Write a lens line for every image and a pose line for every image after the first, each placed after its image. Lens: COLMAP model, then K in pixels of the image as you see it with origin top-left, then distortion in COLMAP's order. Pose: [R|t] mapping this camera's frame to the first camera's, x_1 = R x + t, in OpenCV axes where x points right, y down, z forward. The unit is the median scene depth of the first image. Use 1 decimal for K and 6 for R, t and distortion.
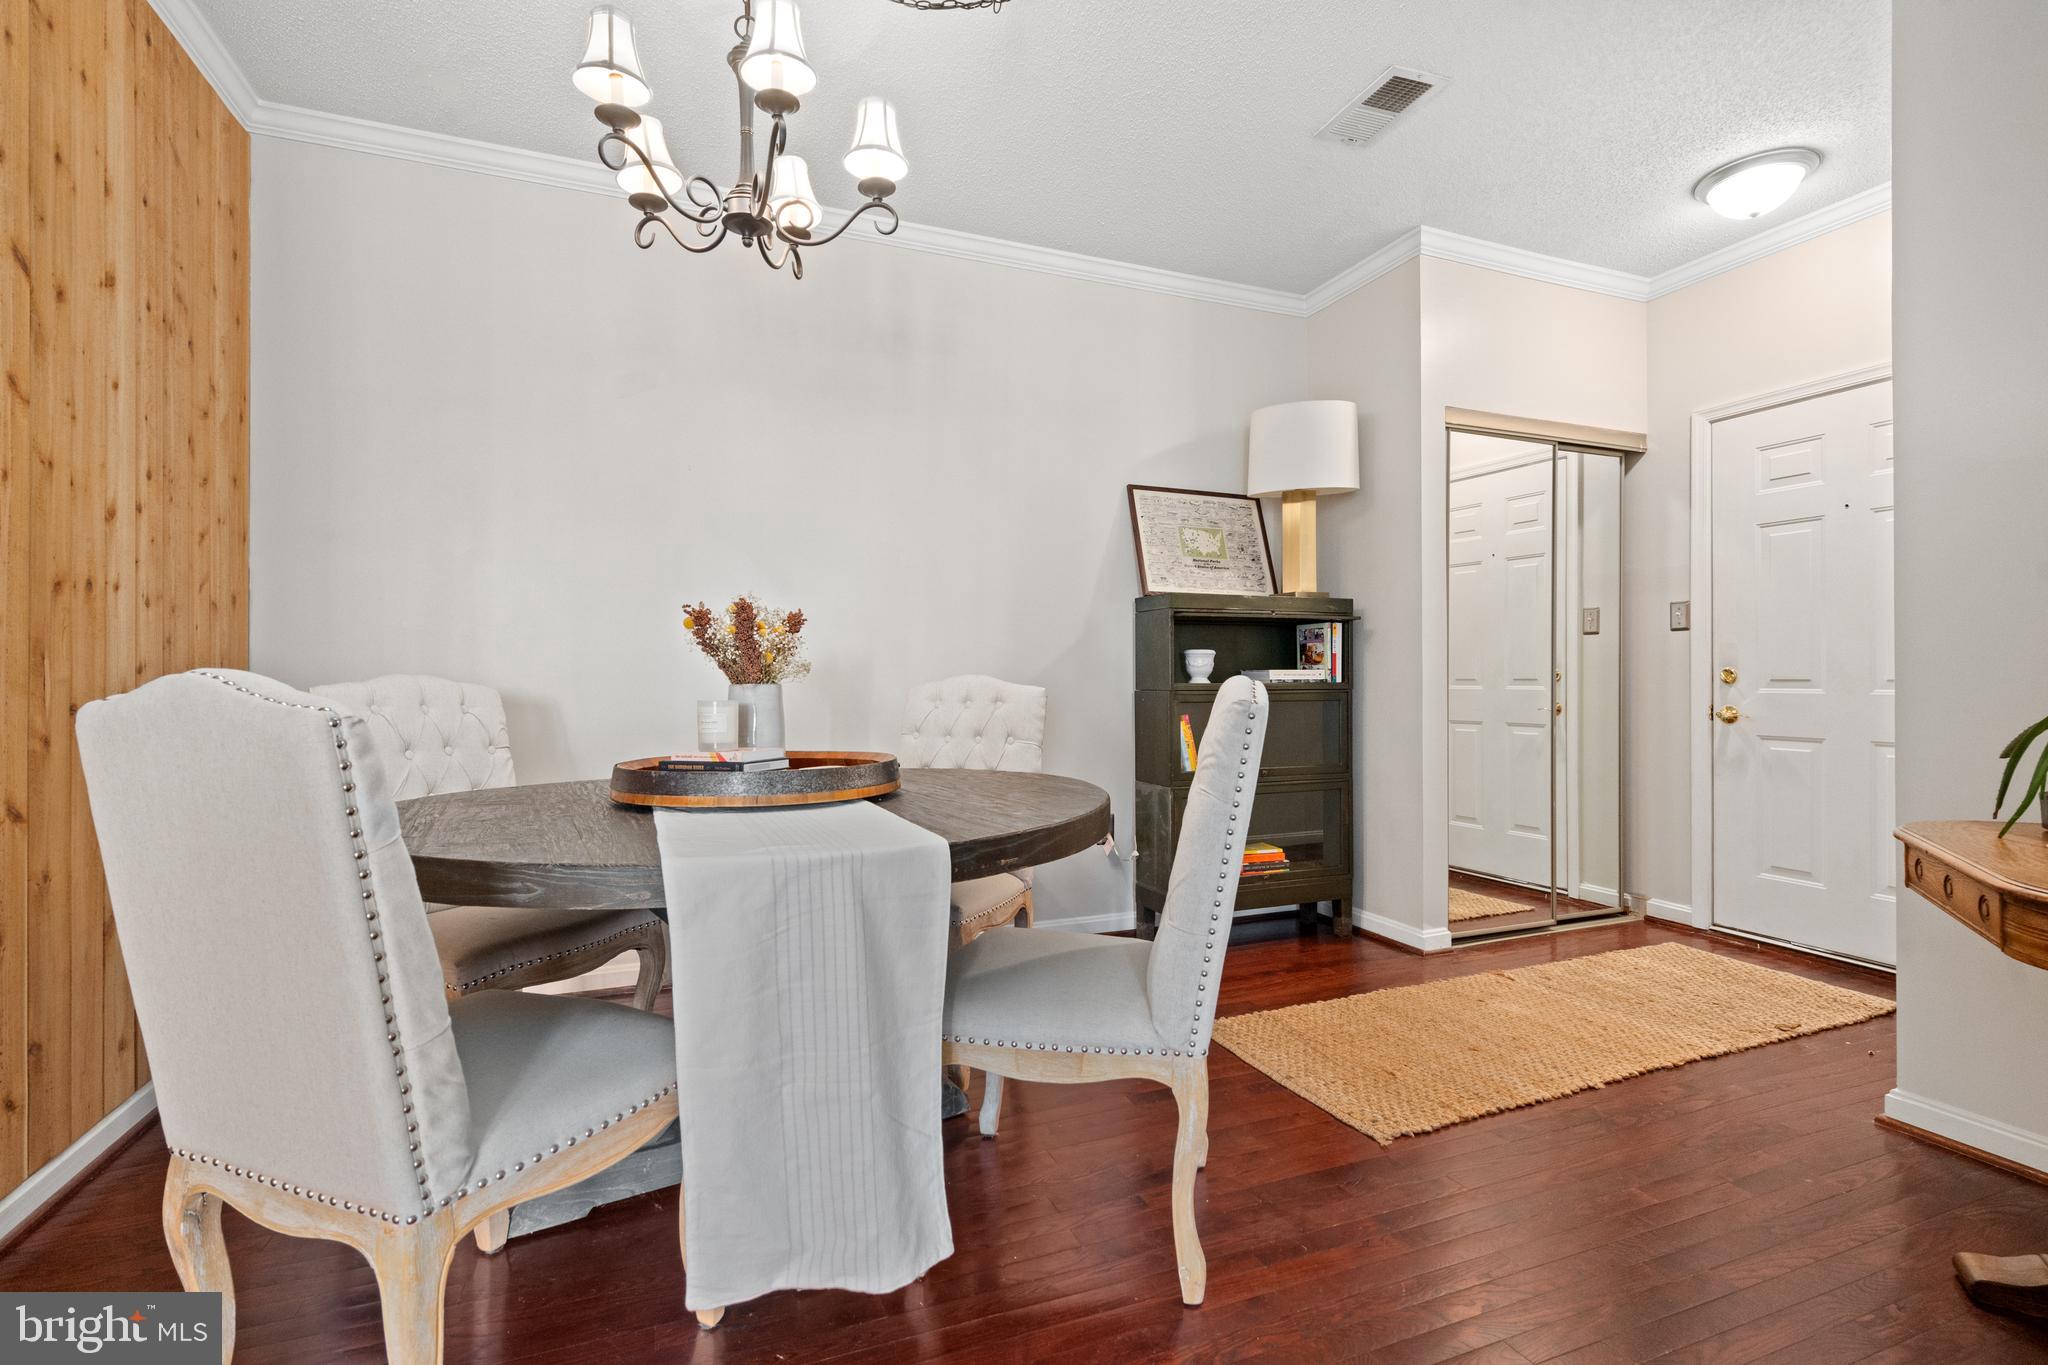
lens RADIAL K [[931.8, 0, 1014.7], [0, 931.8, 674.9], [0, 0, 1]] dist [-0.005231, 0.003821]
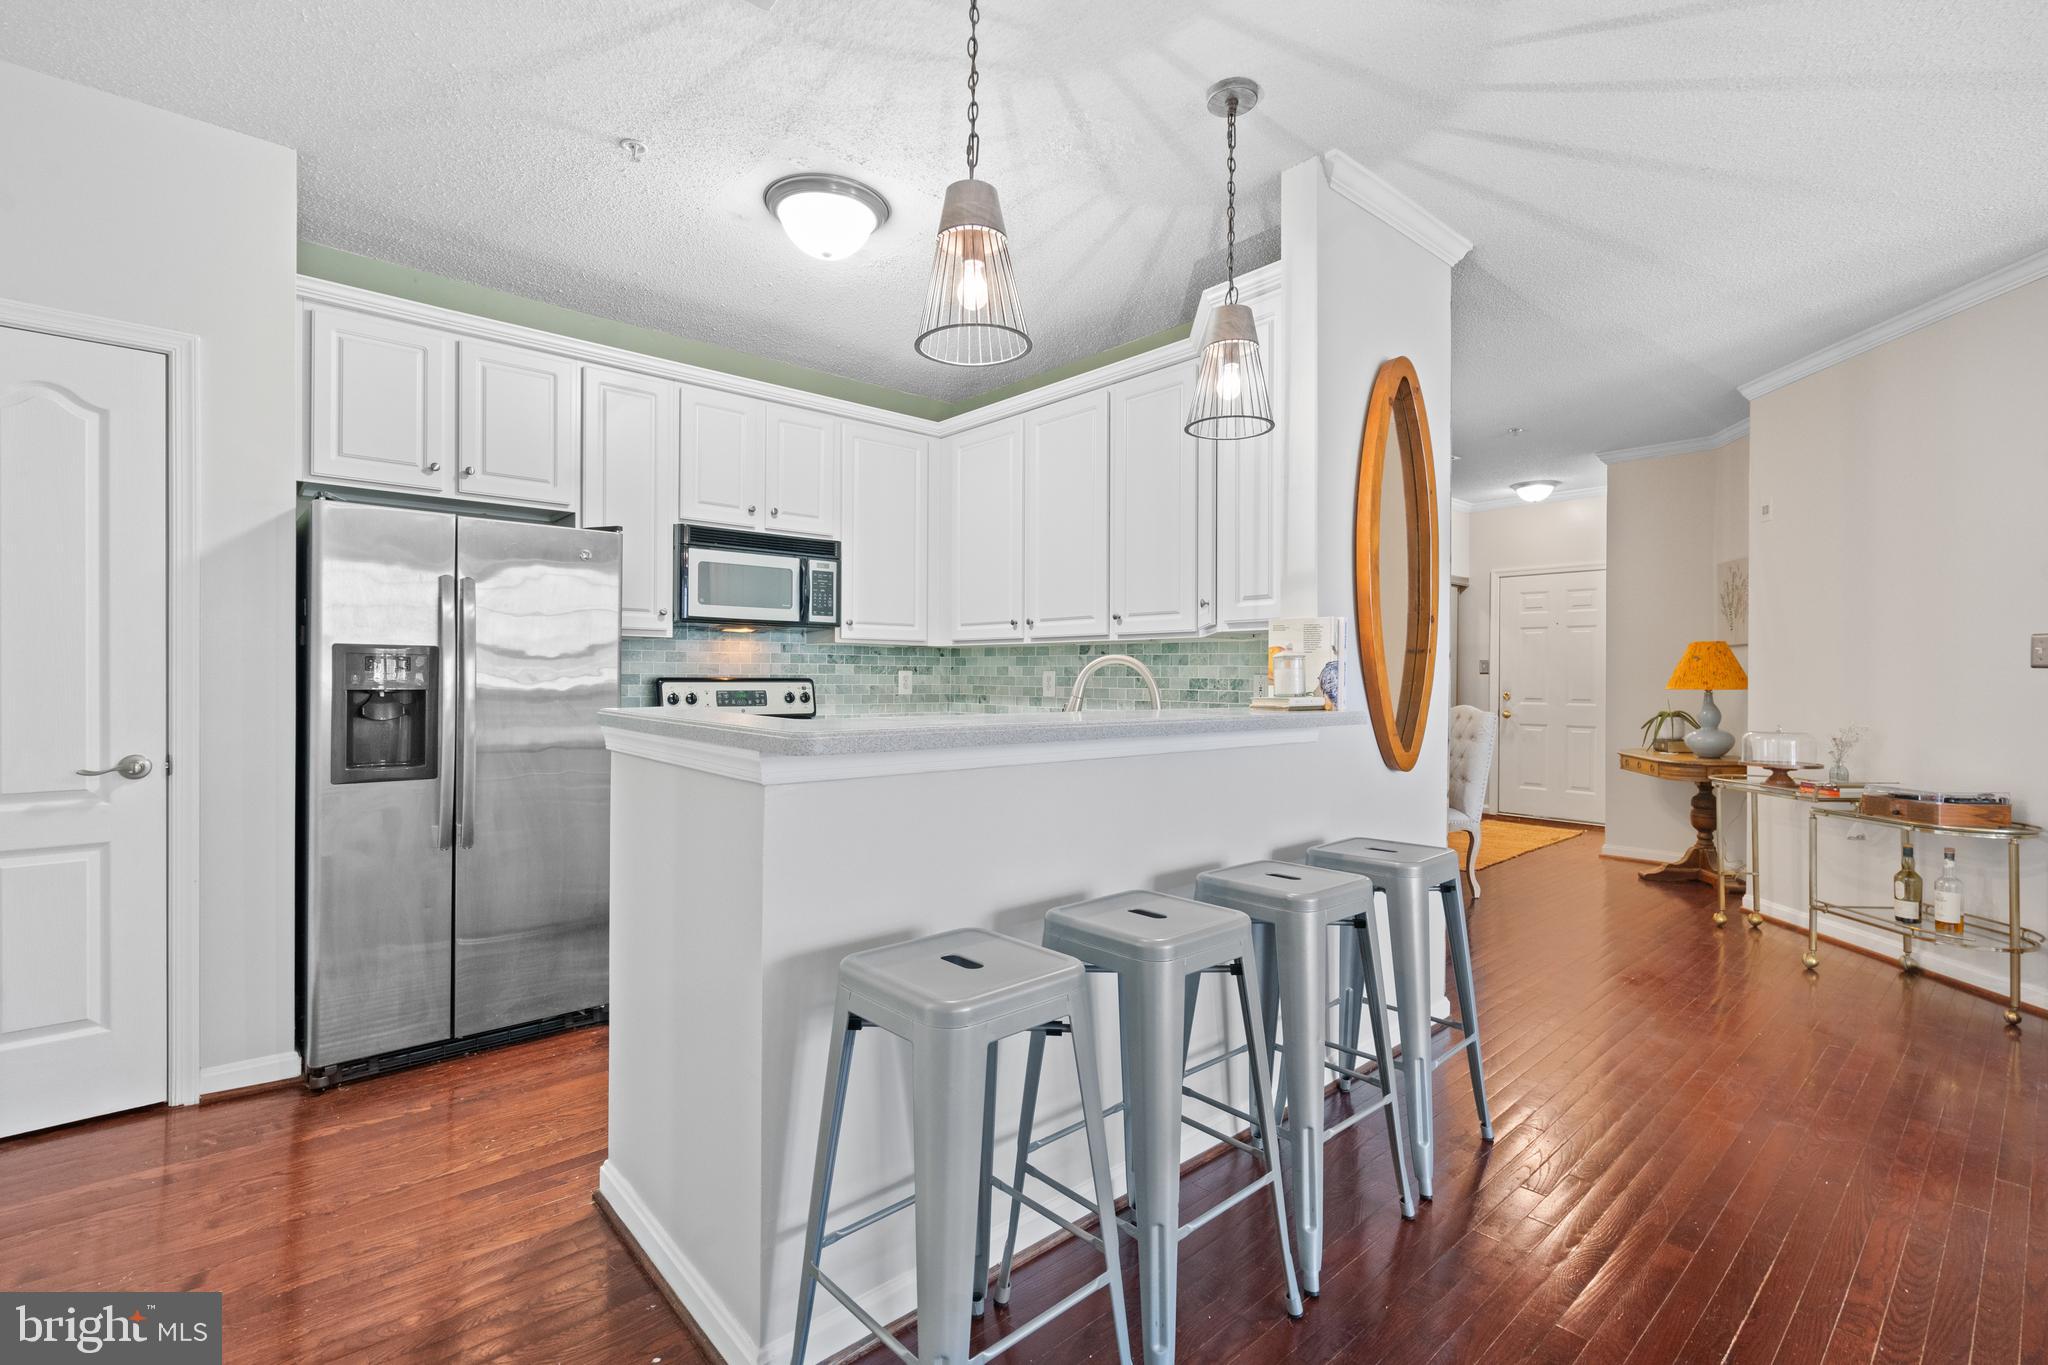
lens RADIAL K [[931.8, 0, 1029.9], [0, 931.8, 679.1], [0, 0, 1]] dist [-0.005231, 0.003821]
pose [[0.937326, 0.003712, 0.348433, -1.027827], [-0.005695, 0.999973, 0.004668, -0.042727], [-0.348406, -0.006360, 0.937322, -0.641527]]
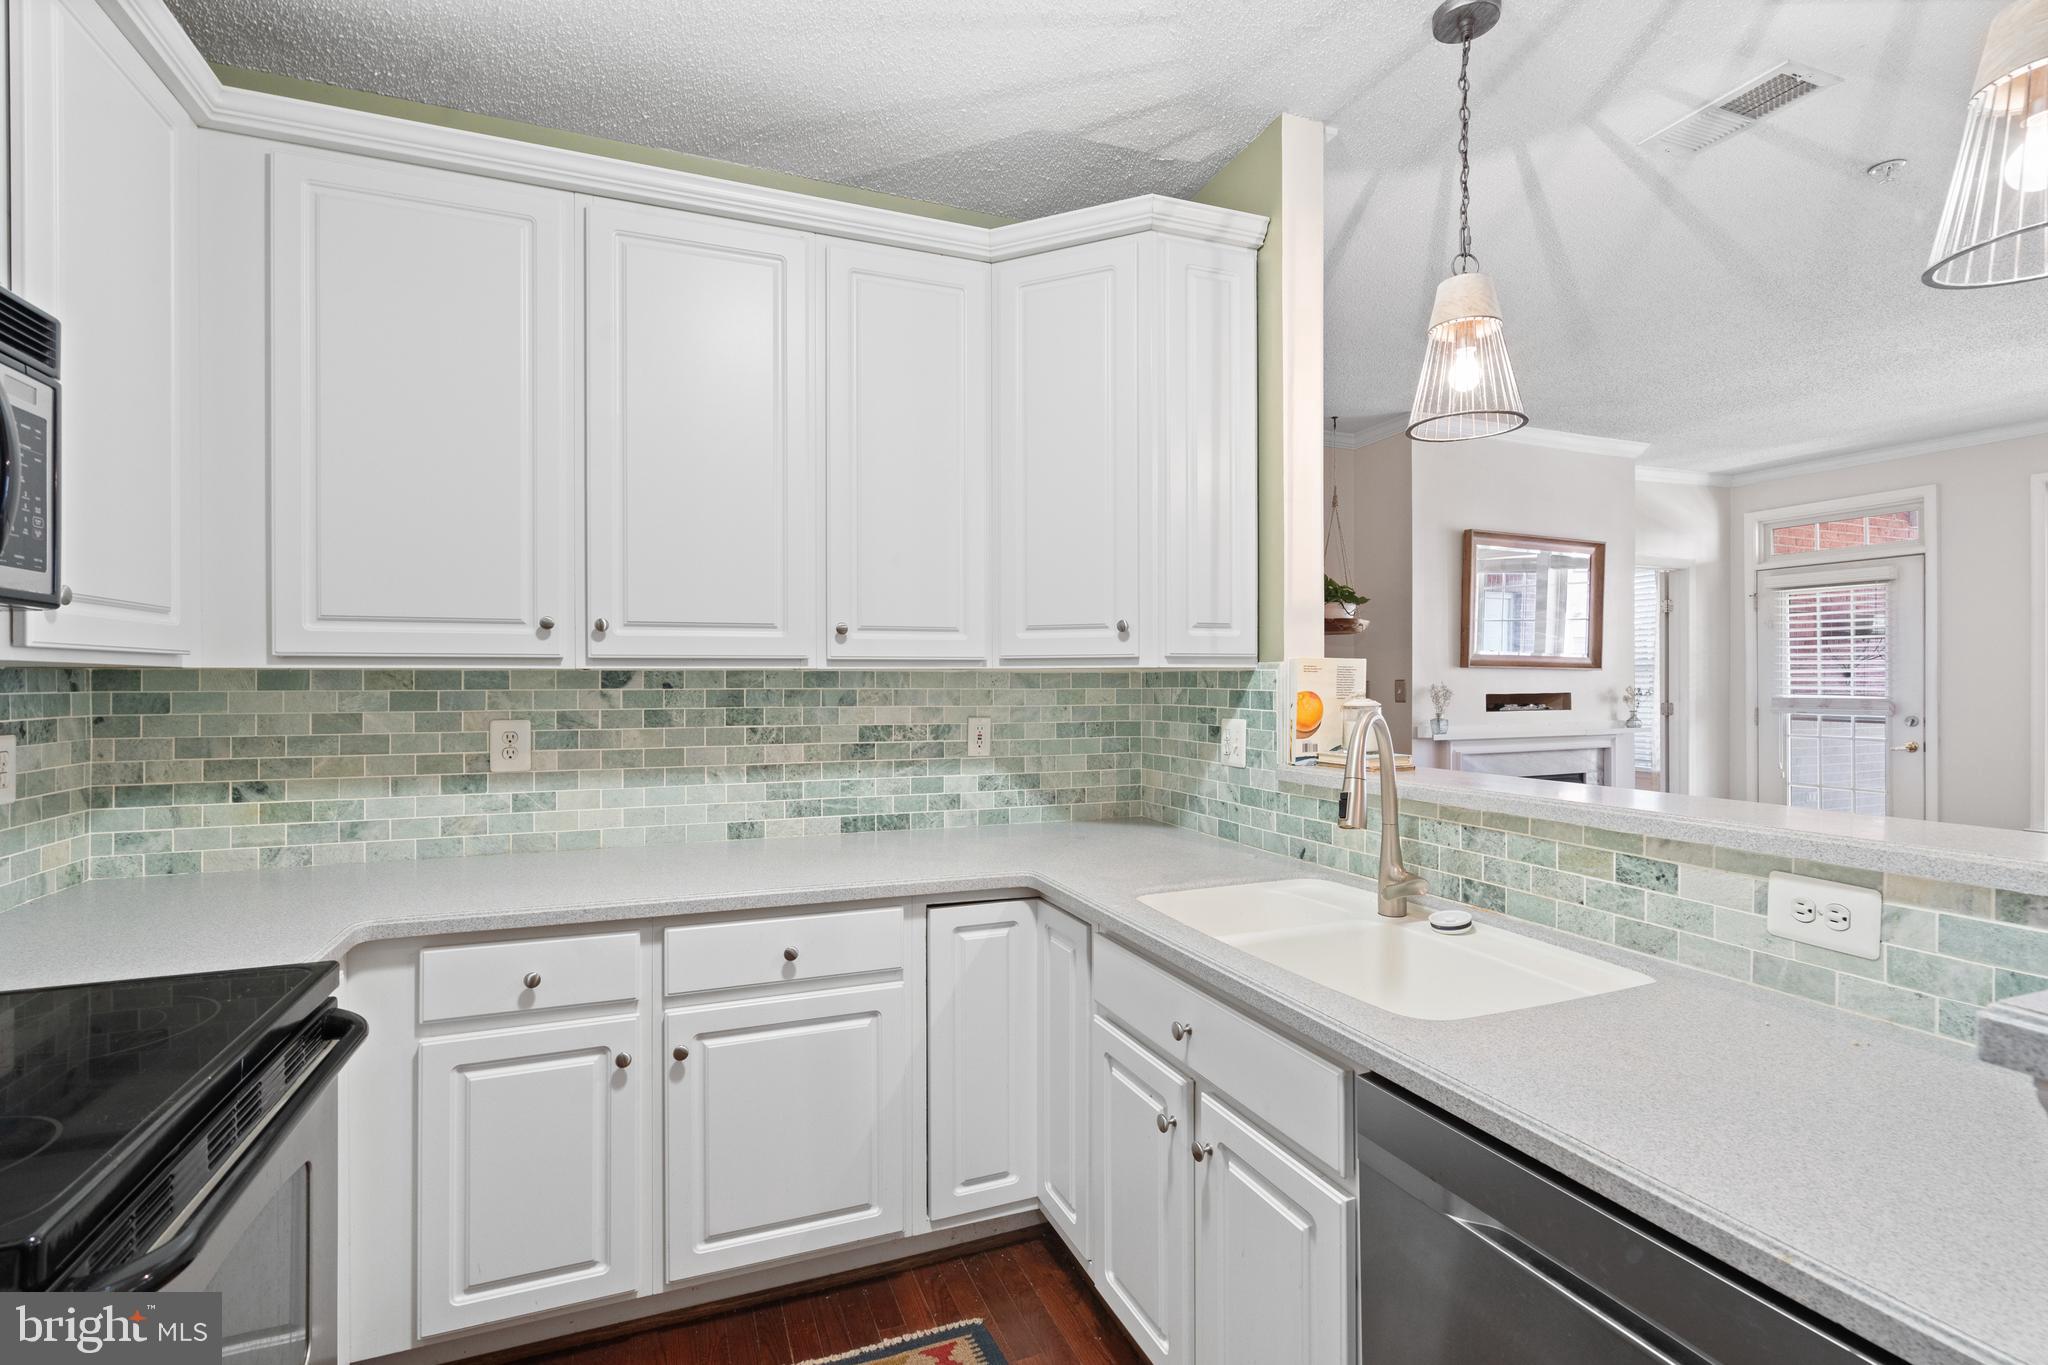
lens RADIAL K [[931.8, 0, 1016.5], [0, 931.8, 682.1], [0, 0, 1]] dist [-0.005231, 0.003821]
pose [[-0.010643, -0.003137, 0.999938, -1.196613], [0.001380, 0.999994, 0.003152, -0.075150], [-0.999942, 0.001414, -0.010638, 0.191469]]
